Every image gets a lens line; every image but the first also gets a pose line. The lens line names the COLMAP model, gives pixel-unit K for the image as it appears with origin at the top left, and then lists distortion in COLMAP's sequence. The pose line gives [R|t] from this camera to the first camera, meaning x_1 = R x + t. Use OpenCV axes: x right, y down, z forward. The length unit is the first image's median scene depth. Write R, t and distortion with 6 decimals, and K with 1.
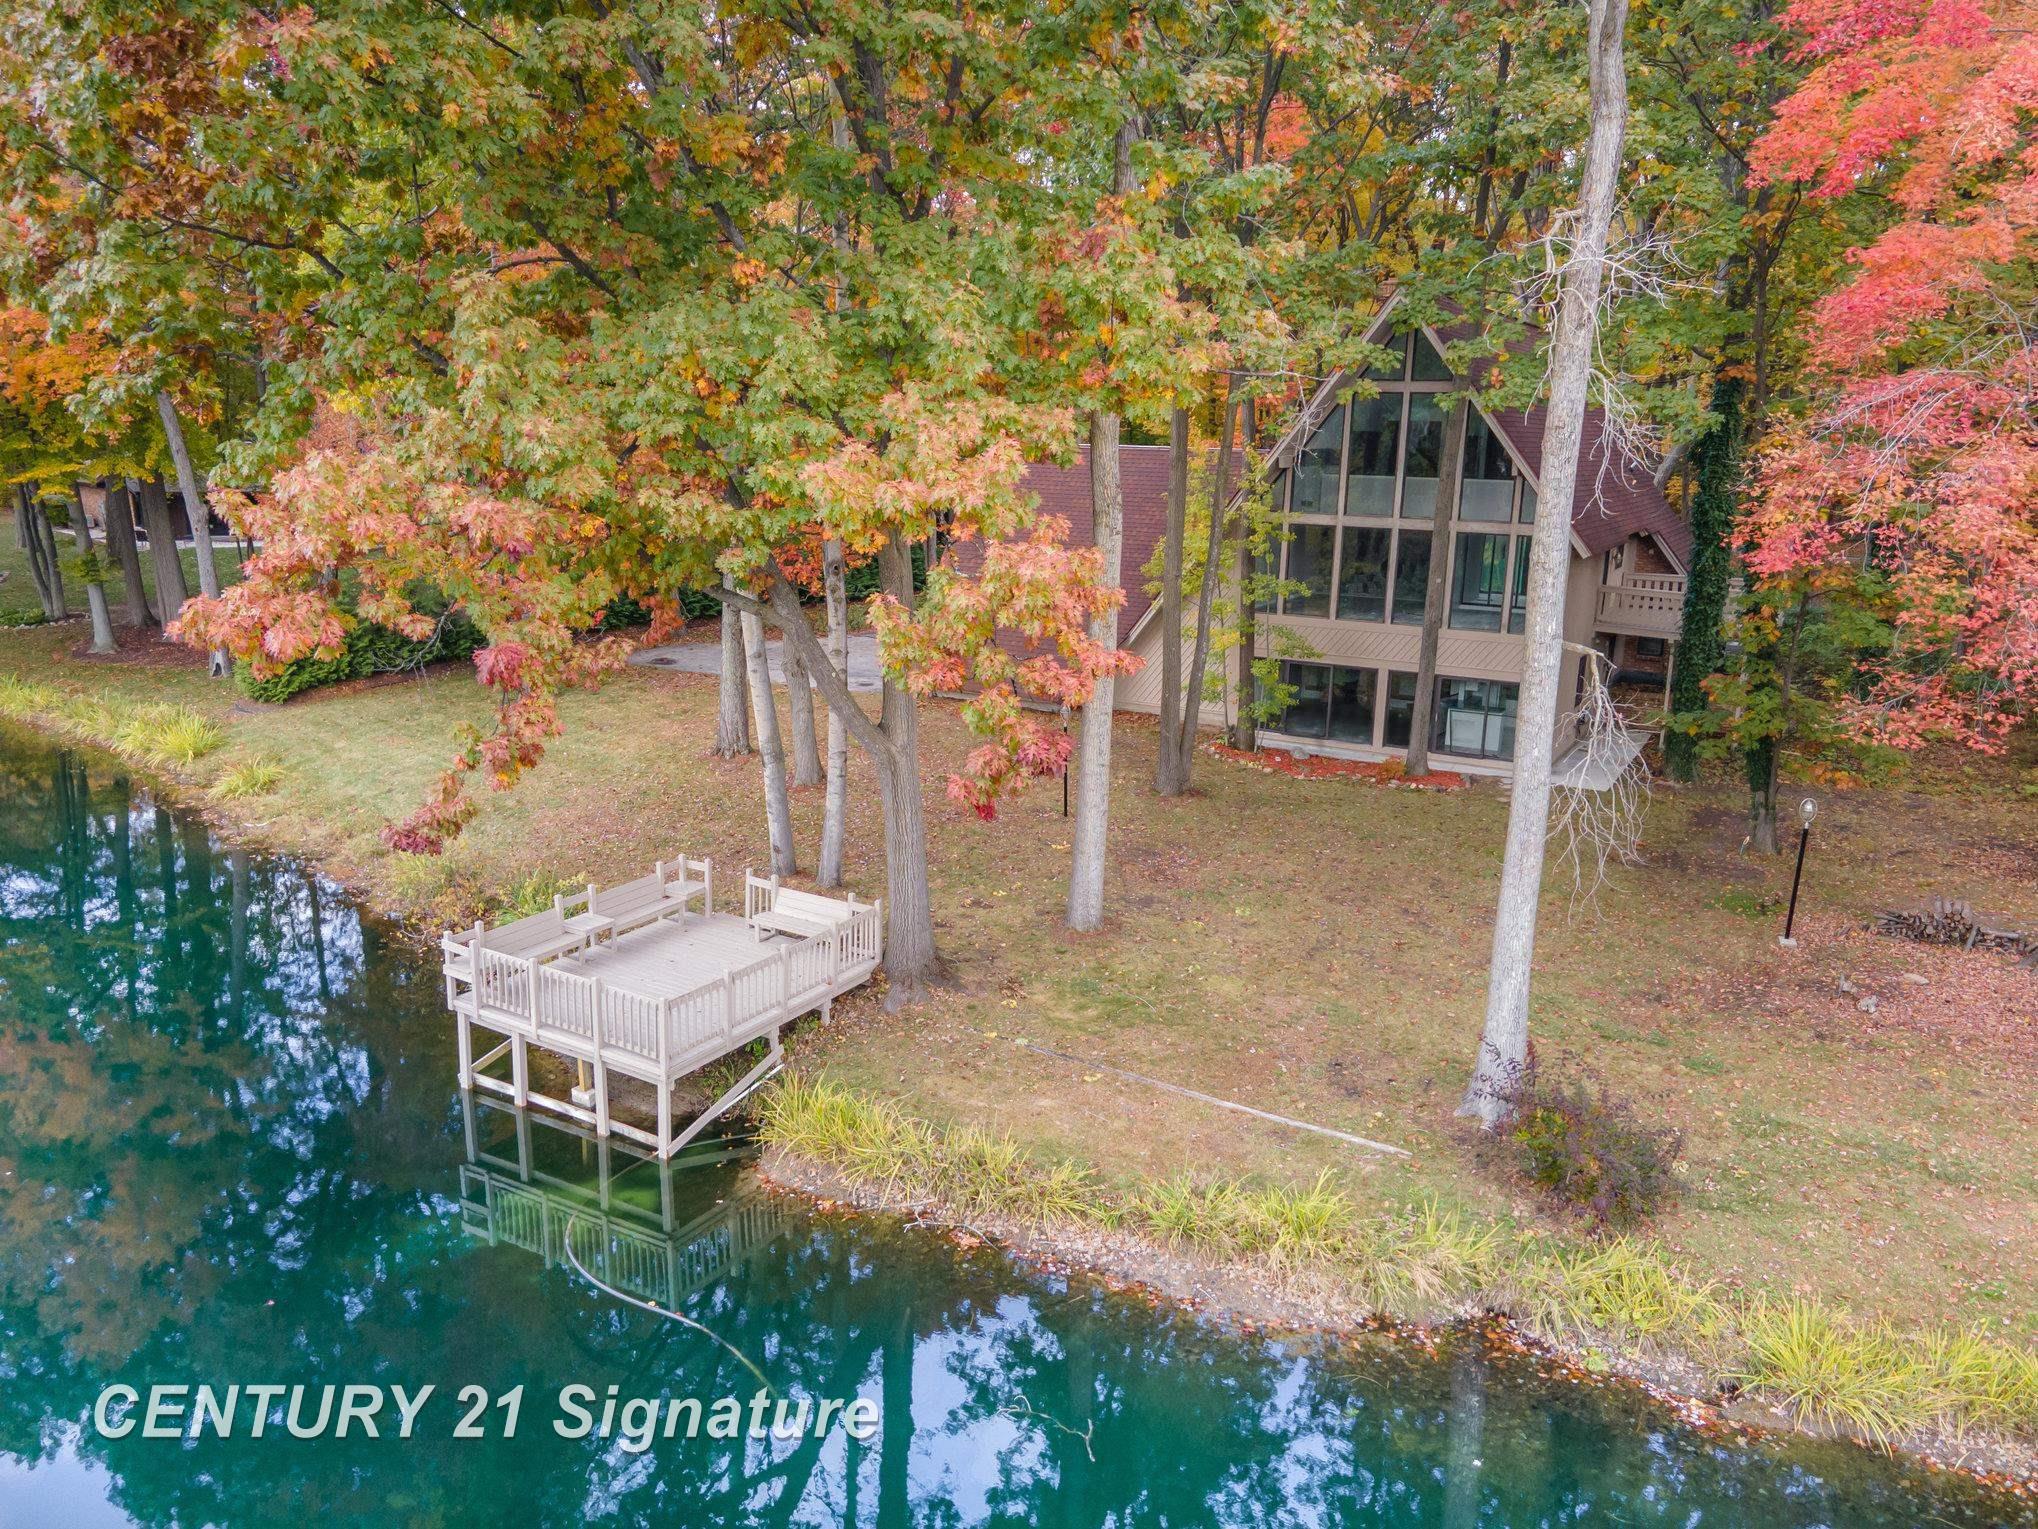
lens RADIAL K [[1403.7, 0, 1019.0], [0, 1403.7, 764.5], [0, 0, 1]] dist [0.003729, 0.000683]
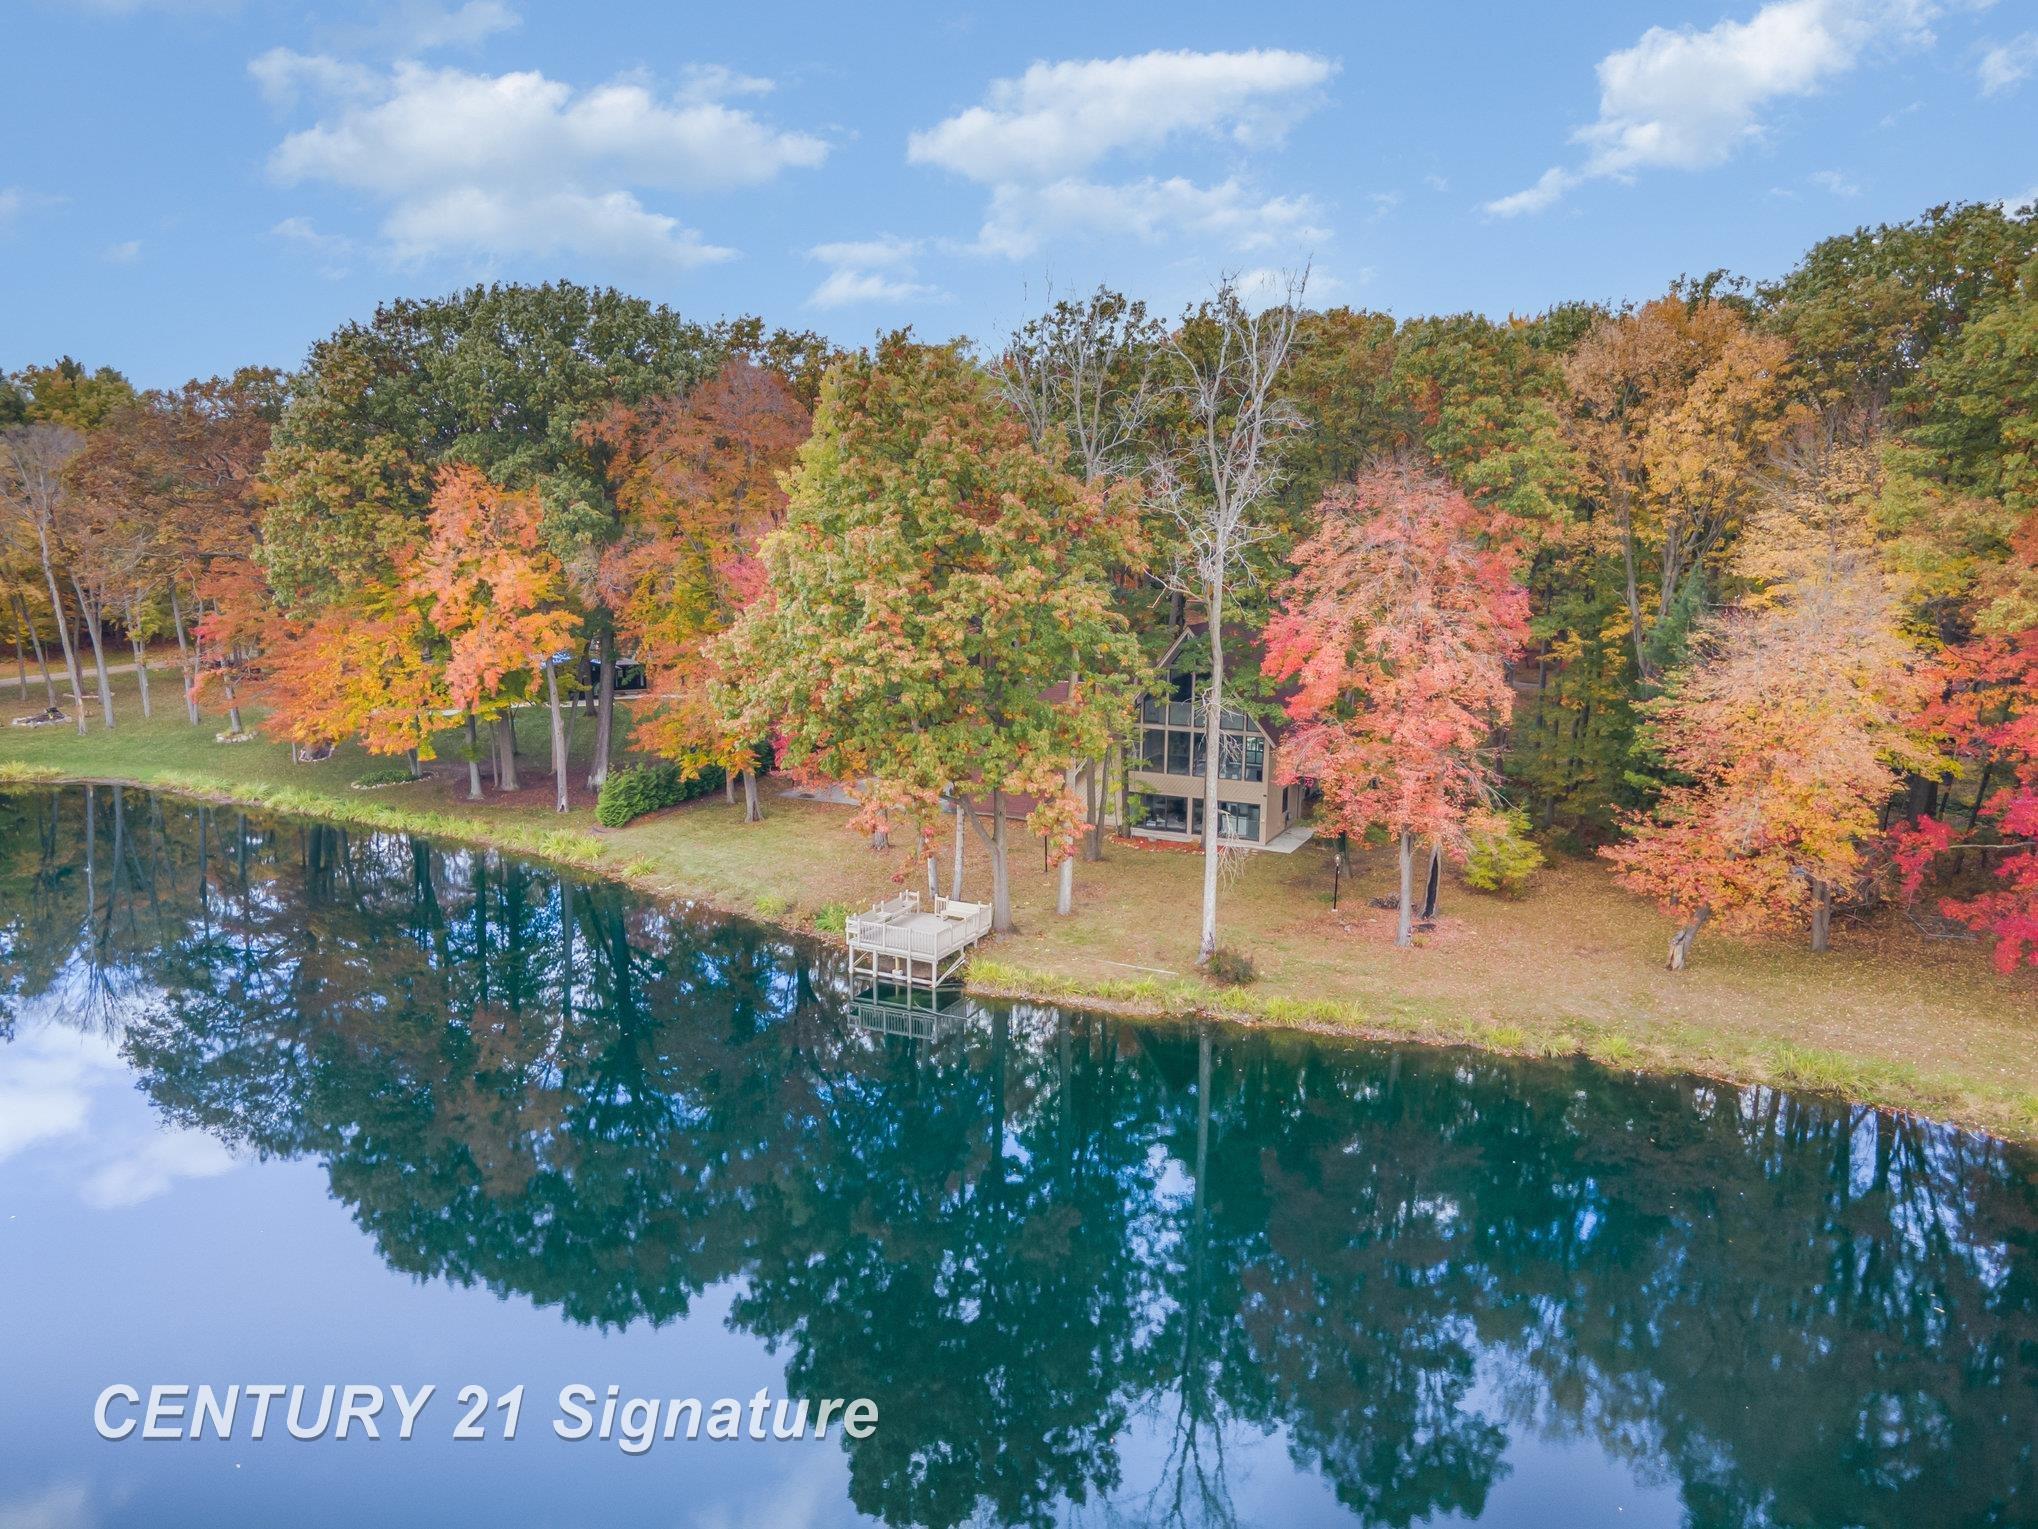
lens RADIAL K [[1403.7, 0, 1019.0], [0, 1403.7, 764.5], [0, 0, 1]] dist [0.003729, 0.000683]
pose [[0.996793, -0.024973, 0.076027, -0.165075], [0.028431, 0.998594, -0.044743, -0.032001], [-0.074803, 0.046761, 0.996101, -1.151997]]
